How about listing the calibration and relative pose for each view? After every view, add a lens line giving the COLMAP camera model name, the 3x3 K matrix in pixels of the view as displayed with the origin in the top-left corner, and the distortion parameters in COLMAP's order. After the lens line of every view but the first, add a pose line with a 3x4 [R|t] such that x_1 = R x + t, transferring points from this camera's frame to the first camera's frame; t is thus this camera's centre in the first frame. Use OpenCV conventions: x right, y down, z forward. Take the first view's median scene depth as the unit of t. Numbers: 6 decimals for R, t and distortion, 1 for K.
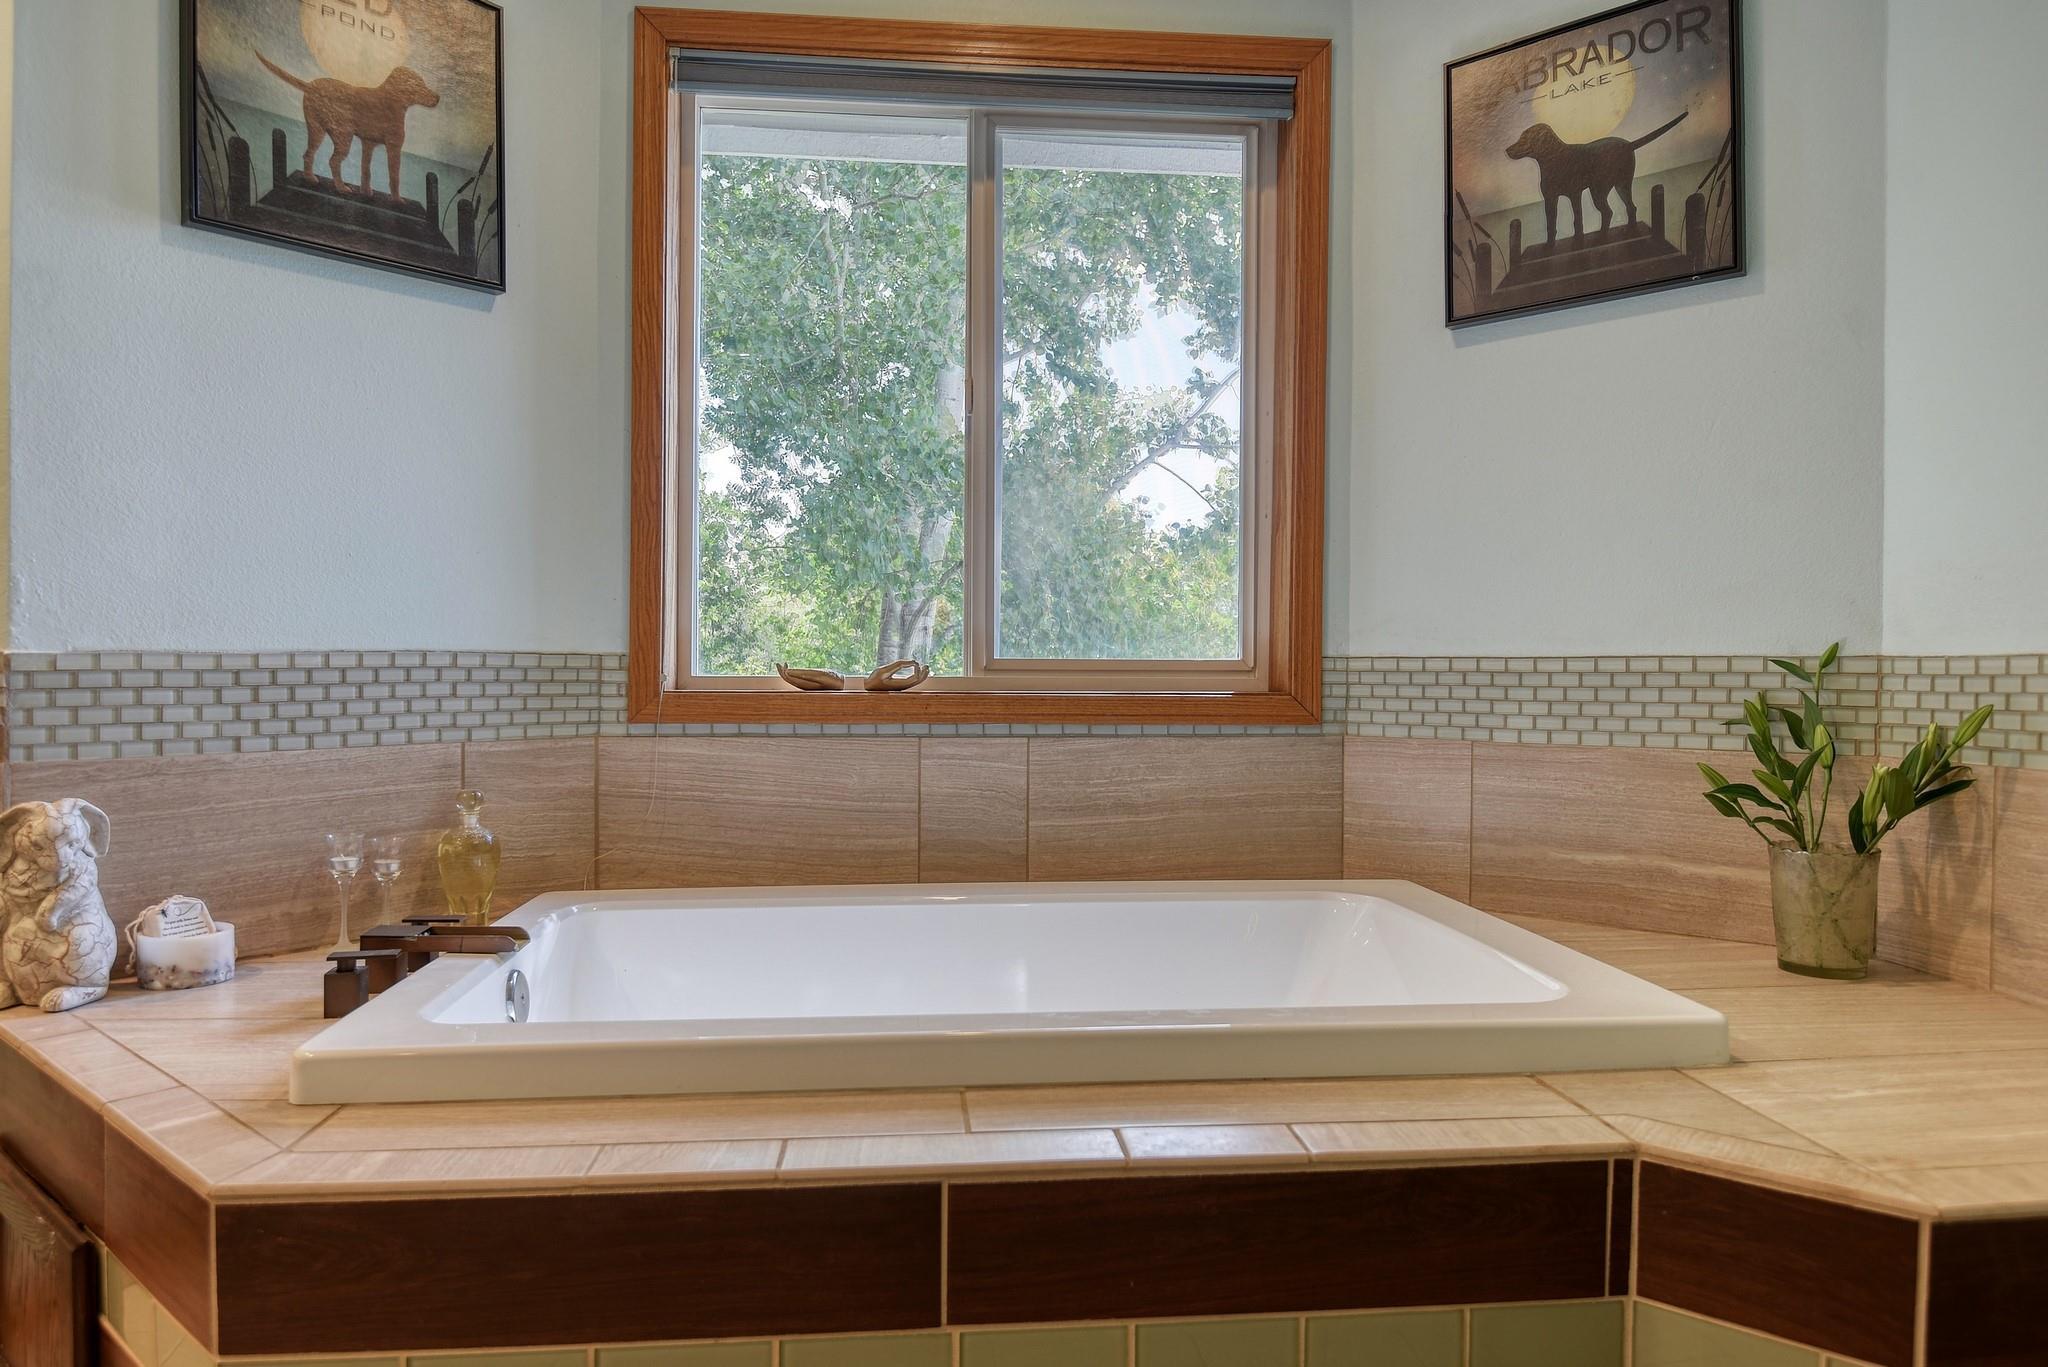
lens RADIAL K [[1305.5, 0, 1079.5], [0, 1305.5, 669.6], [0, 0, 1]] dist [0.009881, -0.017955]
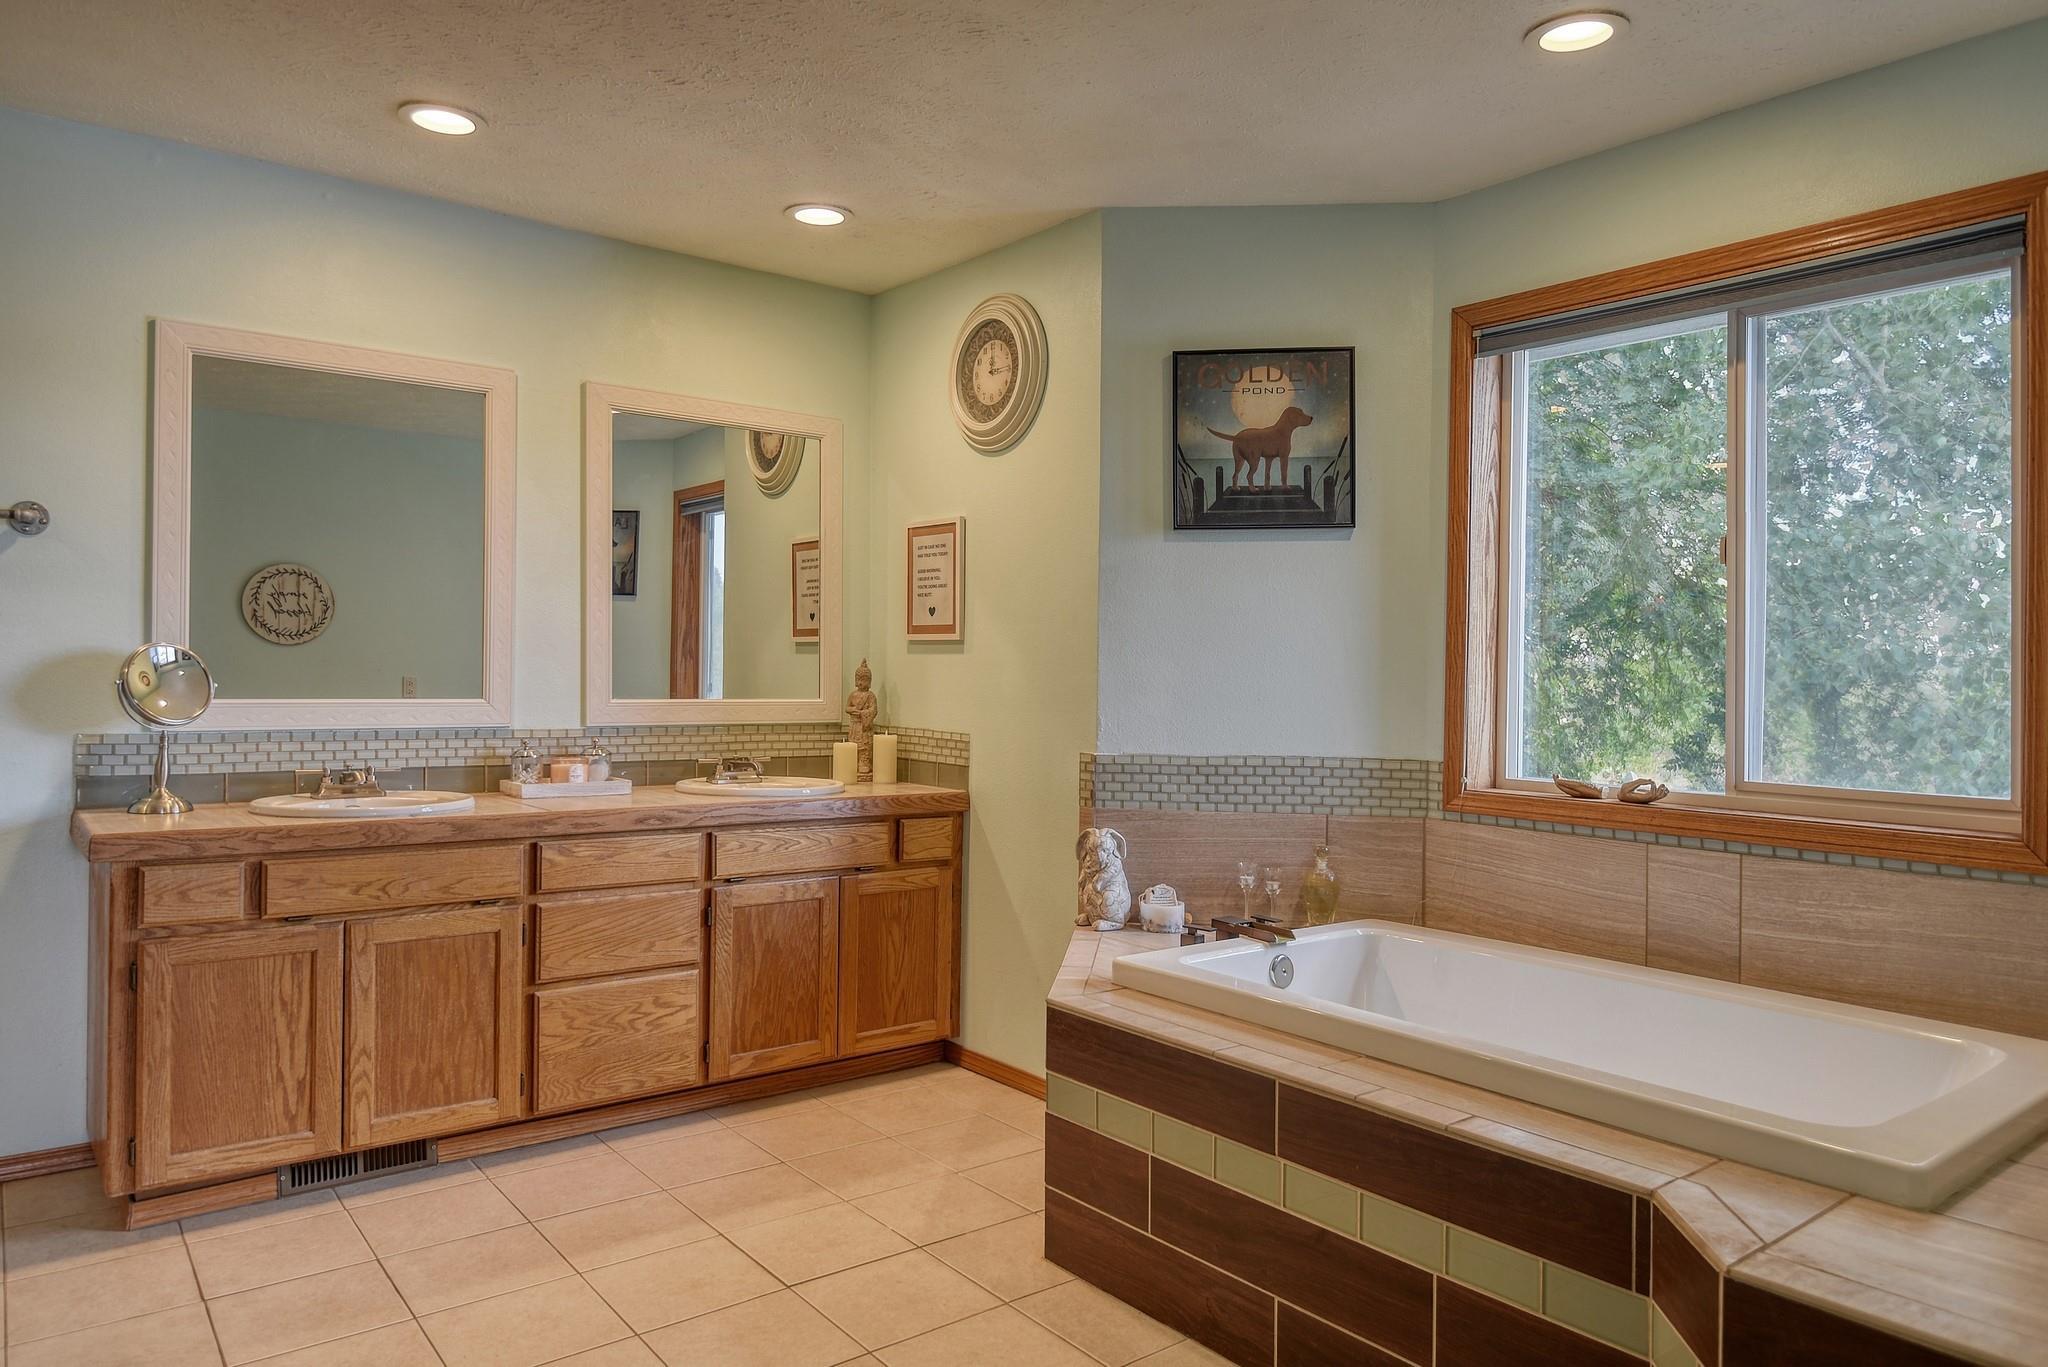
lens RADIAL K [[1305.5, 0, 946.4], [0, 1305.5, 675.5], [0, 0, 1]] dist [0.009881, -0.017955]
pose [[0.508881, 0.001052, -0.860836, 0.717683], [-0.021023, 0.999716, -0.011206, -0.093795], [0.860580, 0.023800, 0.508759, -0.225149]]
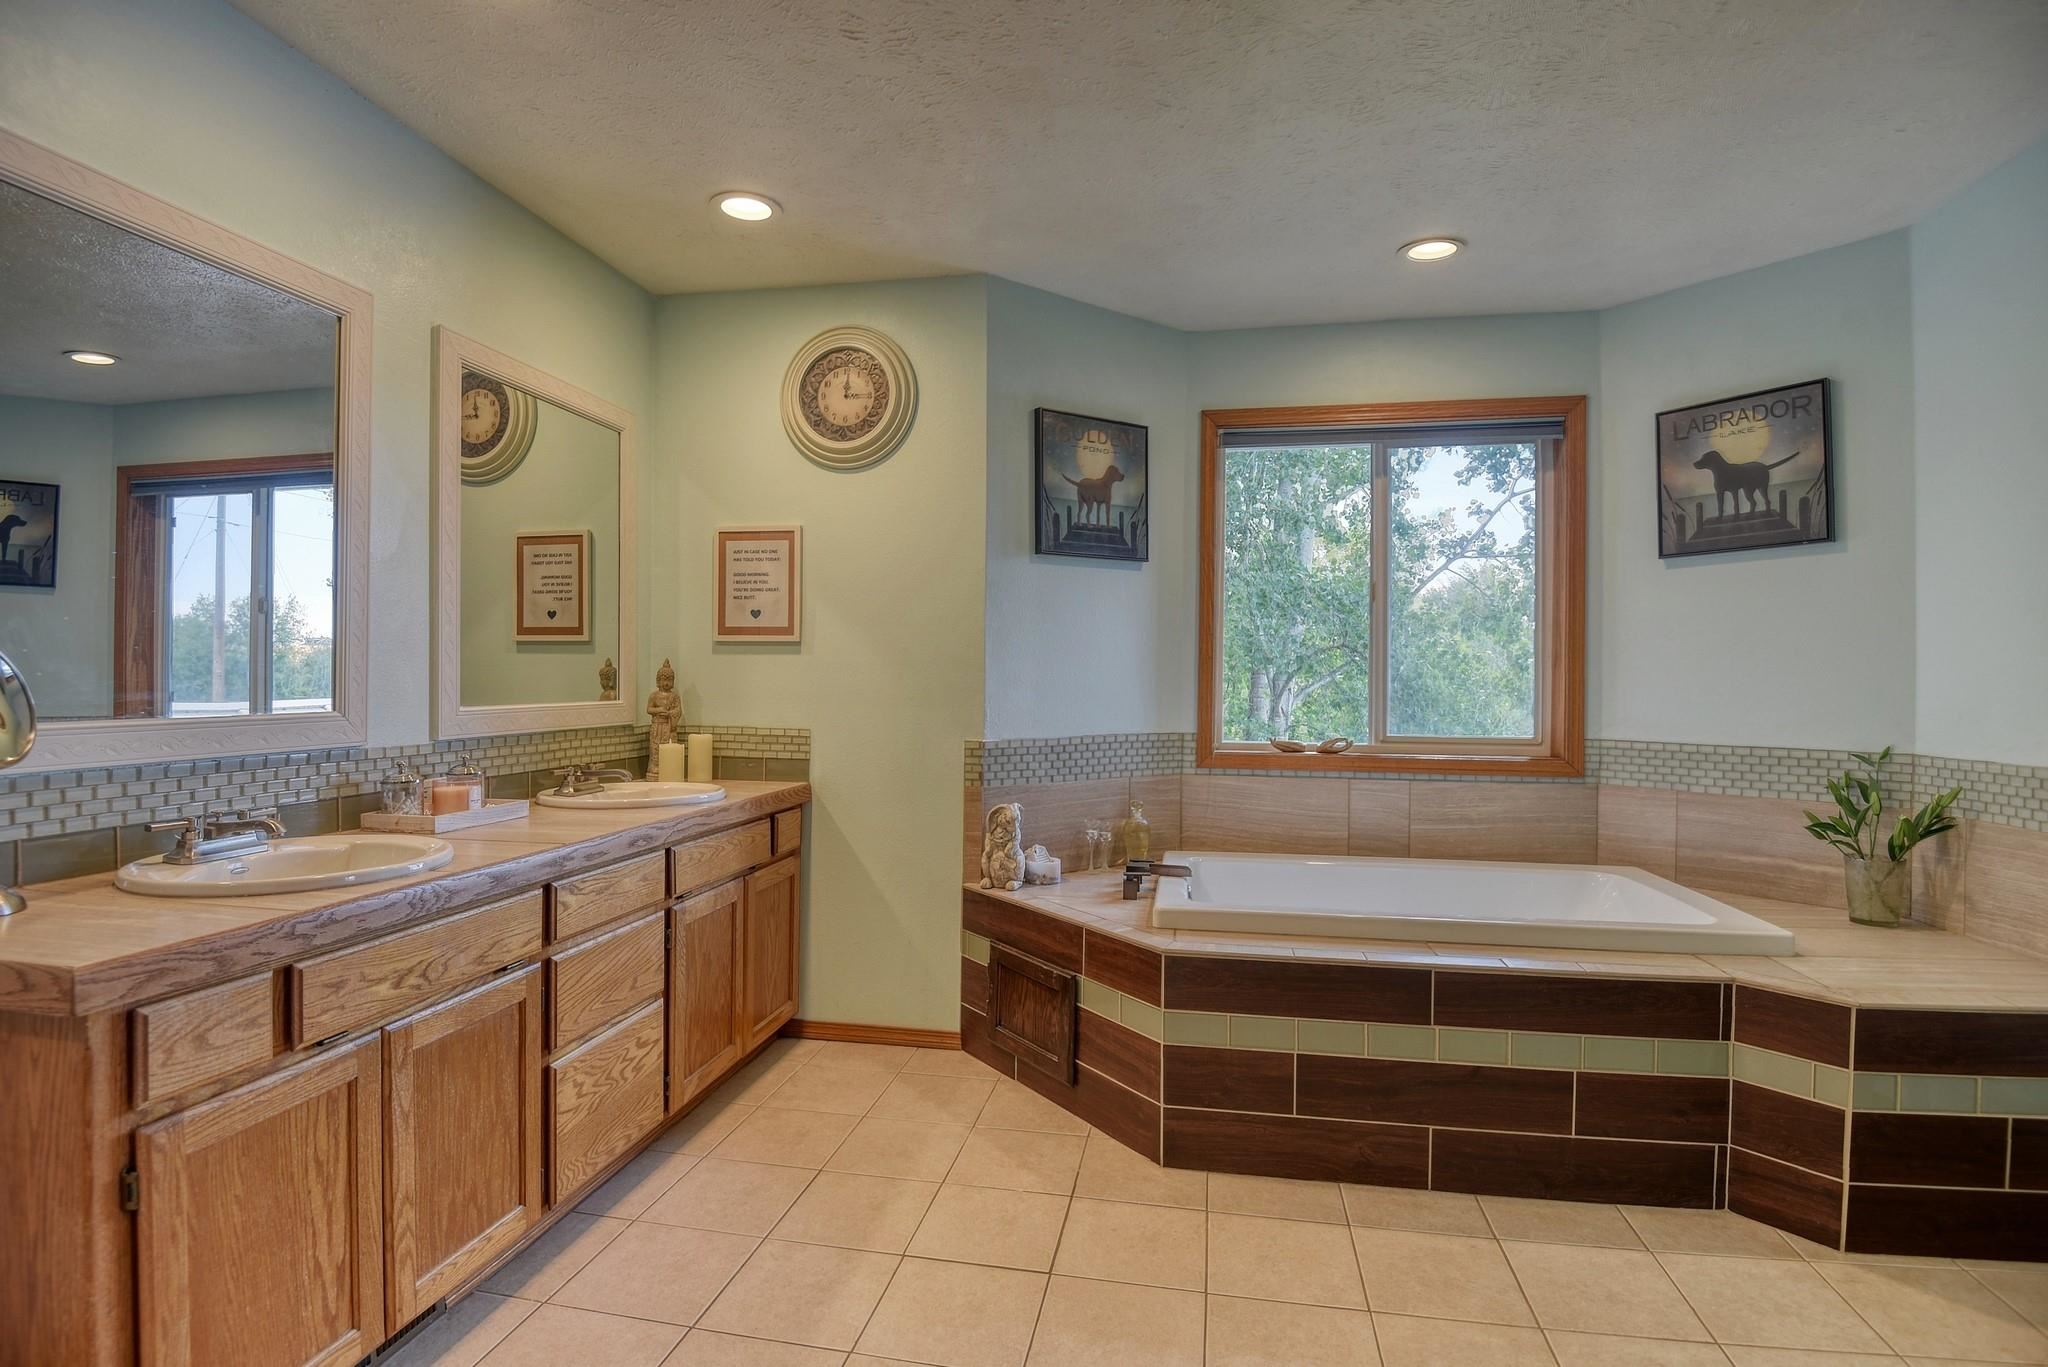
lens RADIAL K [[1008.4, 0, 1025.7], [0, 1008.4, 675.4], [0, 0, 1]] dist [-0.037201, -0.007092]
pose [[0.950459, -0.002781, -0.310839, -0.140505], [-0.001817, 0.999893, -0.014503, -0.092406], [0.310846, 0.014350, 0.950352, -0.640581]]
